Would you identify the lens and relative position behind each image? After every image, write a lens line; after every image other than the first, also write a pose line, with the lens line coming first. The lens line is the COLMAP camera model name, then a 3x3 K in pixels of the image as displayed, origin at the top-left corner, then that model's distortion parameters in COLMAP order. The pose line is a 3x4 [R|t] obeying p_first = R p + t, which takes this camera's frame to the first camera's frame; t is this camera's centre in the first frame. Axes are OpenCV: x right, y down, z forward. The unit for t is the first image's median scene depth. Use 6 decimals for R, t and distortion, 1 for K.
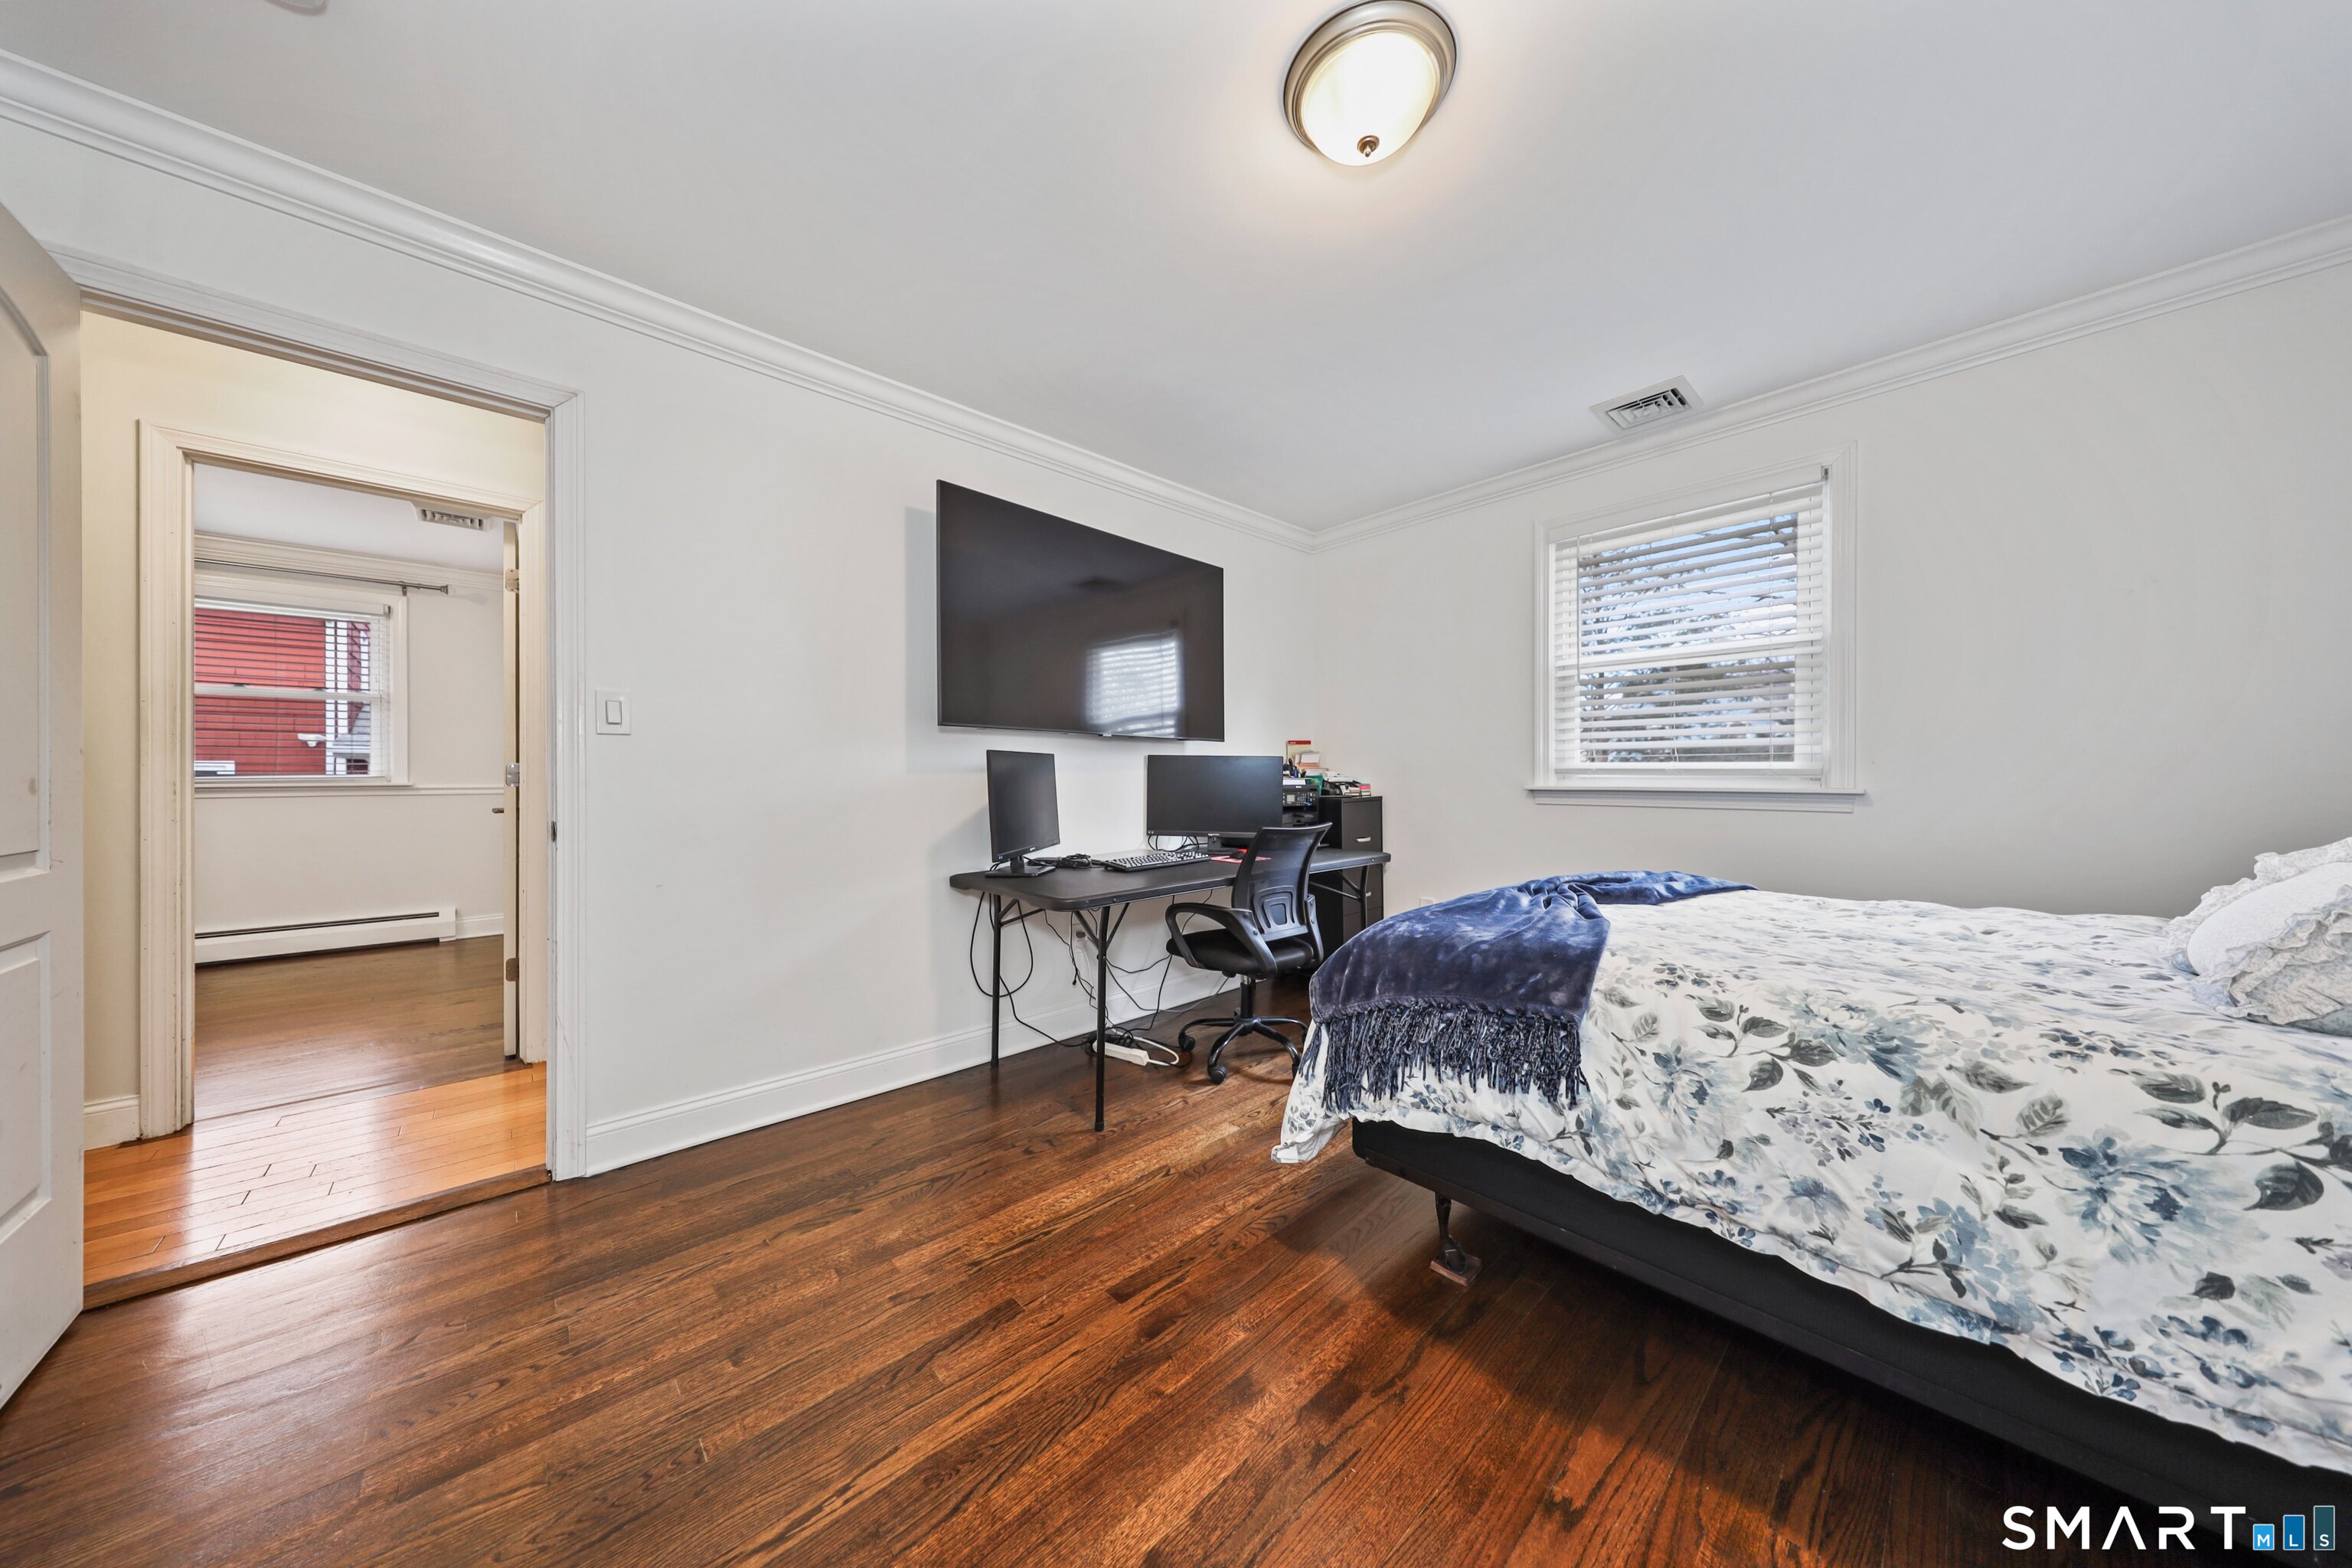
lens RADIAL K [[734.4, 0, 1176.0], [0, 734.4, 784.0], [0, 0, 1]] dist [-0.000062, -0.000031]
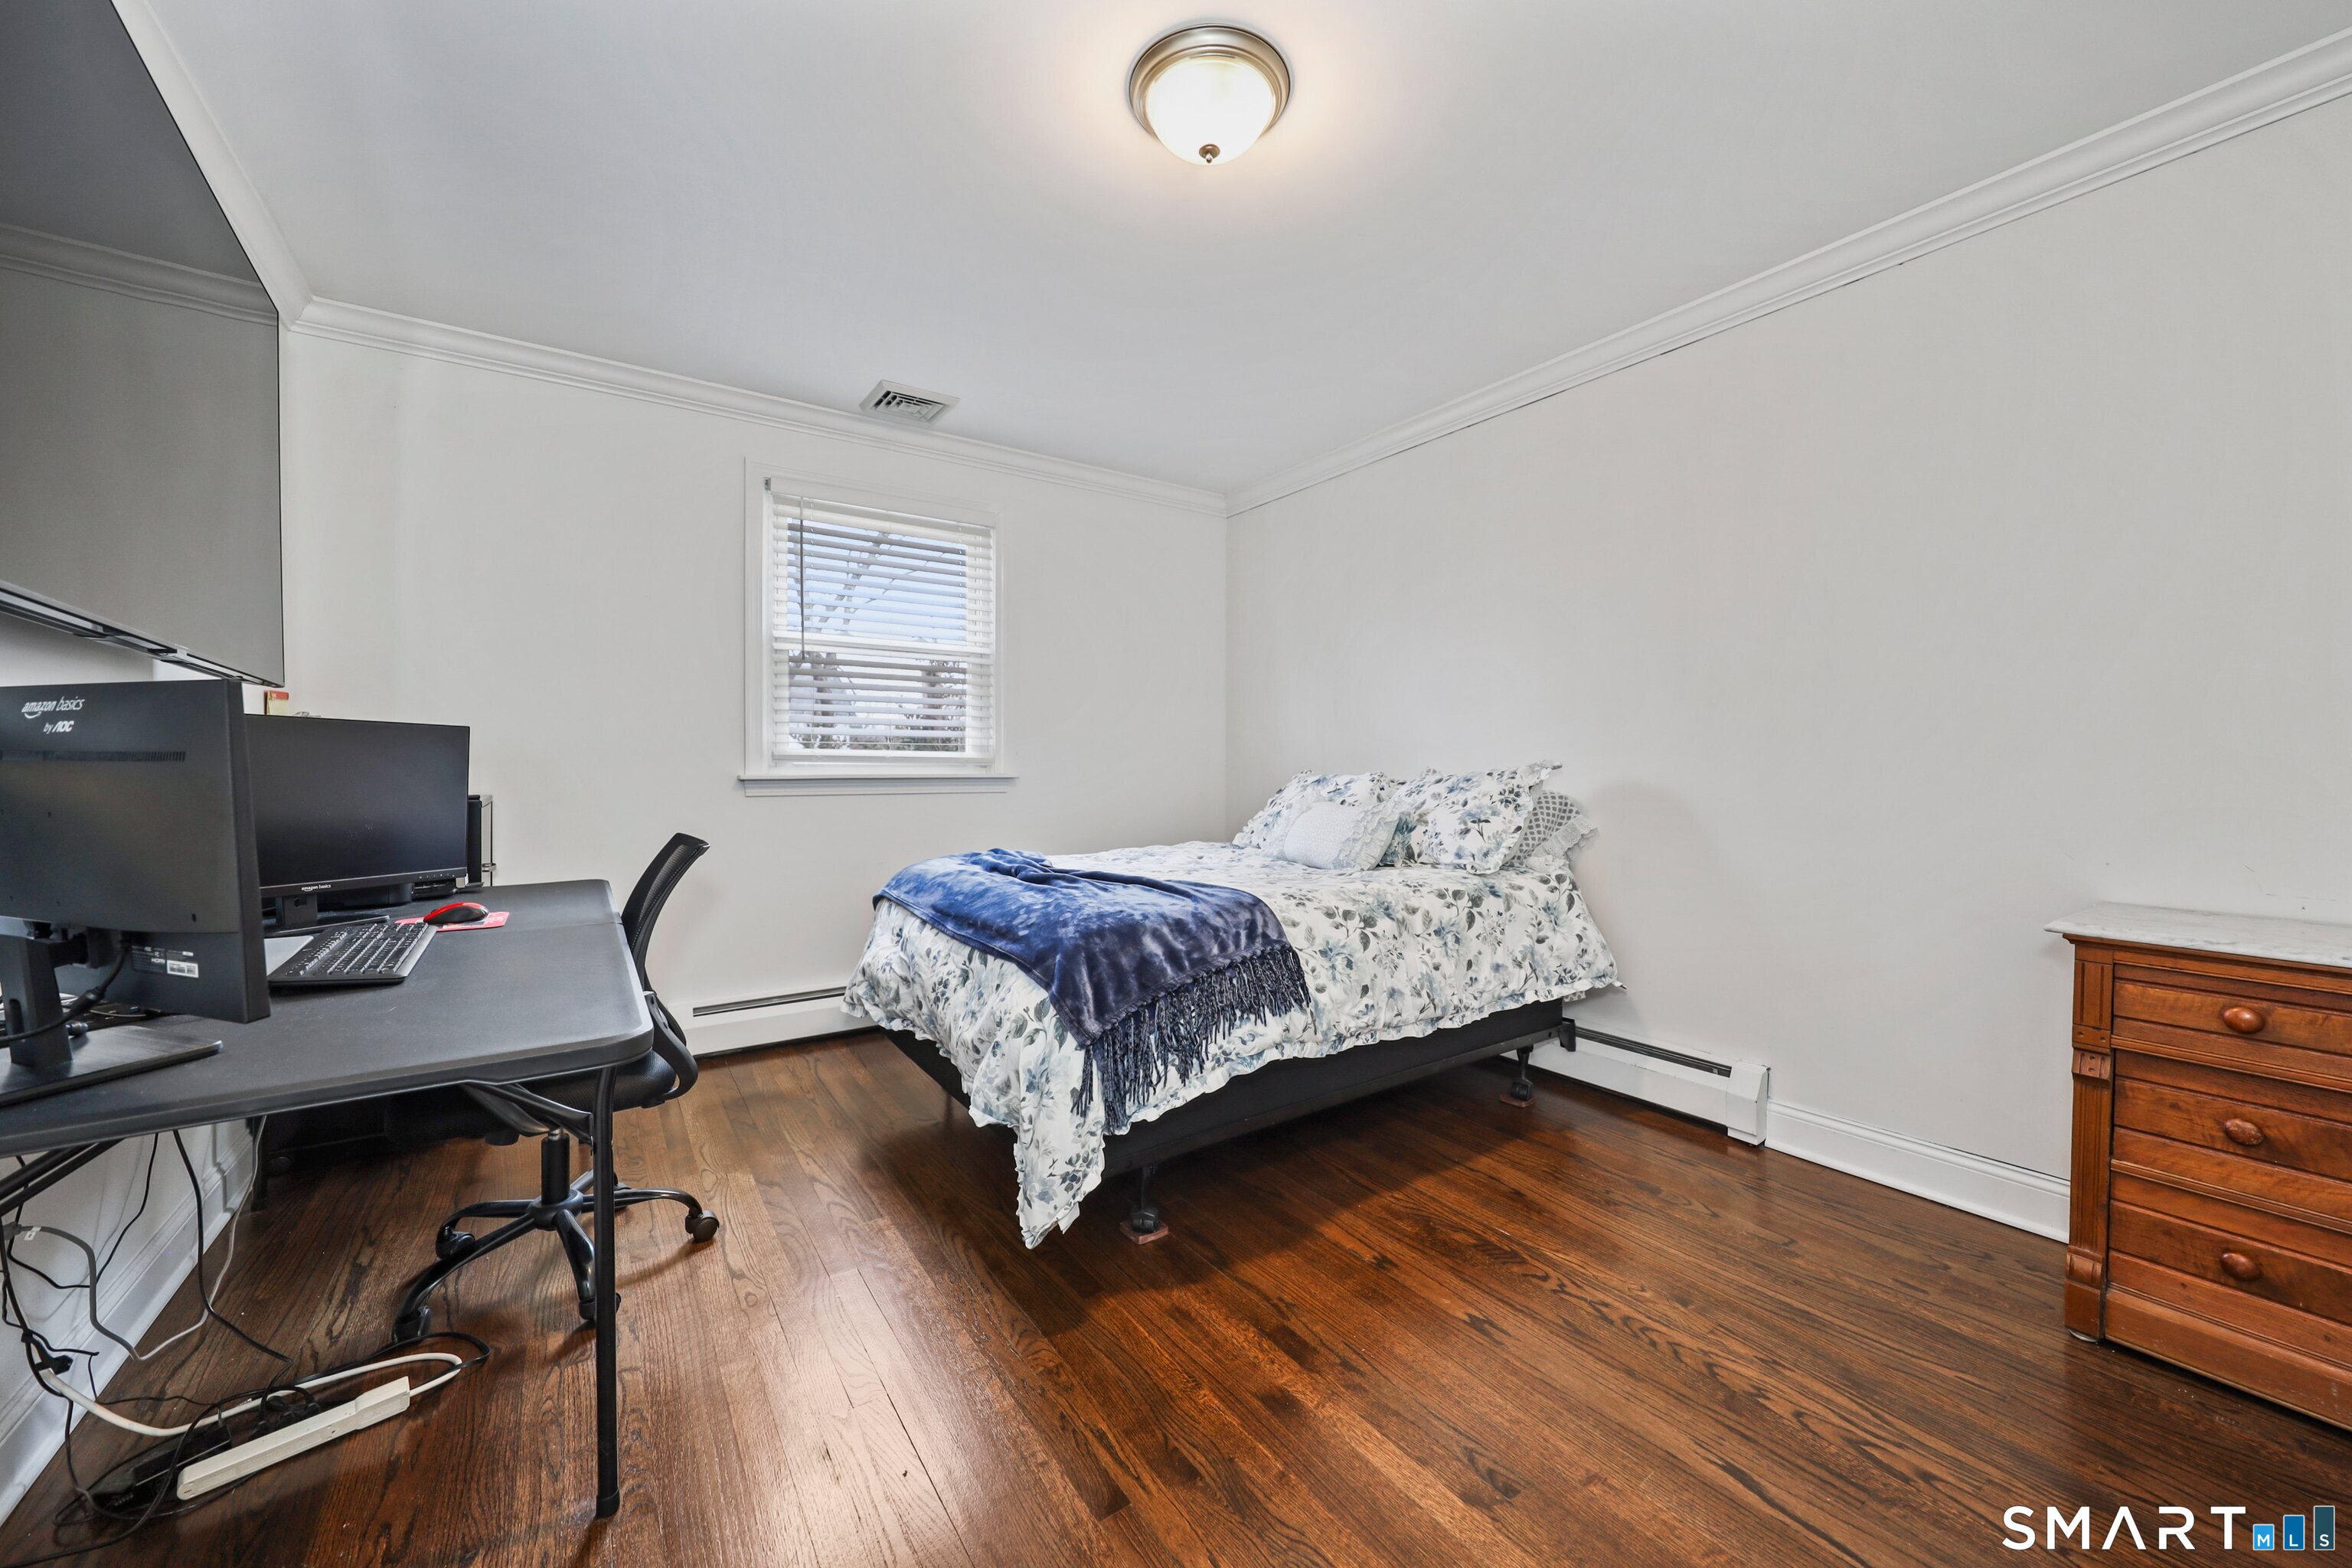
lens RADIAL K [[873.8, 0, 1164.7], [0, 873.8, 765.1], [0, 0, 1]] dist [0.002190, -0.000034]
pose [[0.146788, 0.000370, 0.989168, -1.187392], [0.009465, 0.999954, -0.001779, -0.007522], [-0.989123, 0.009624, 0.146778, 1.091064]]
